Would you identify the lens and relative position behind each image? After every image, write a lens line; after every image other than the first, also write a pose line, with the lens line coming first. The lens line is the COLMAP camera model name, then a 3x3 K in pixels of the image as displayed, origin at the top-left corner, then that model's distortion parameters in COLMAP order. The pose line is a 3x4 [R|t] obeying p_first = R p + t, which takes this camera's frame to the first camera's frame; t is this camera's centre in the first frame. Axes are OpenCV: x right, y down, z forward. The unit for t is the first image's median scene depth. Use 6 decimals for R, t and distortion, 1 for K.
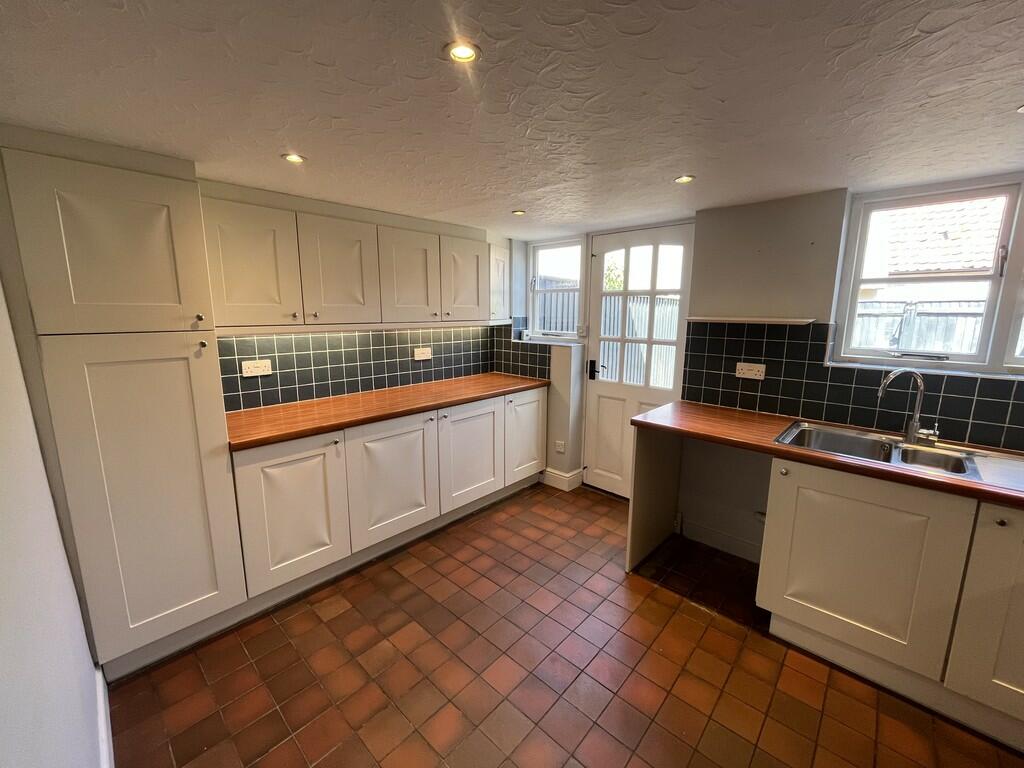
lens RADIAL K [[416.4, 0, 518.7], [0, 416.4, 383.4], [0, 0, 1]] dist [-0.003204, -0.000133]
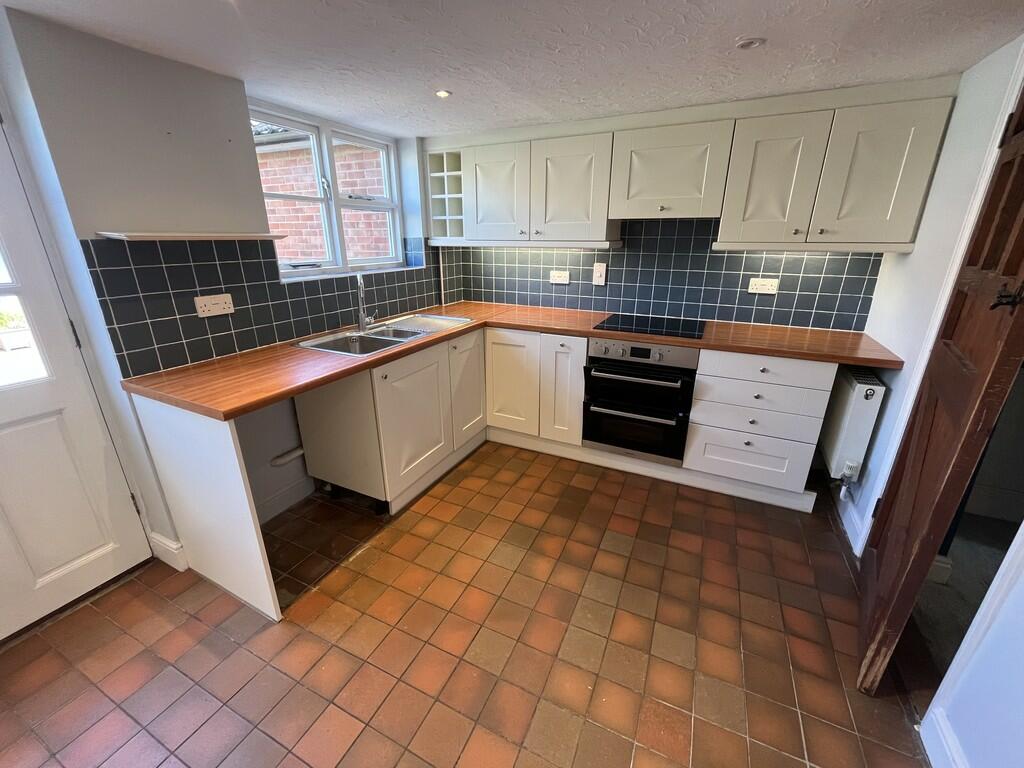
lens RADIAL K [[416.4, 0, 518.4], [0, 416.4, 382.3], [0, 0, 1]] dist [-0.003204, -0.000133]
pose [[-0.294763, -0.330360, 0.896648, -0.372934], [0.159670, 0.908118, 0.387076, -0.117455], [-0.942136, 0.257263, -0.214931, 0.730522]]
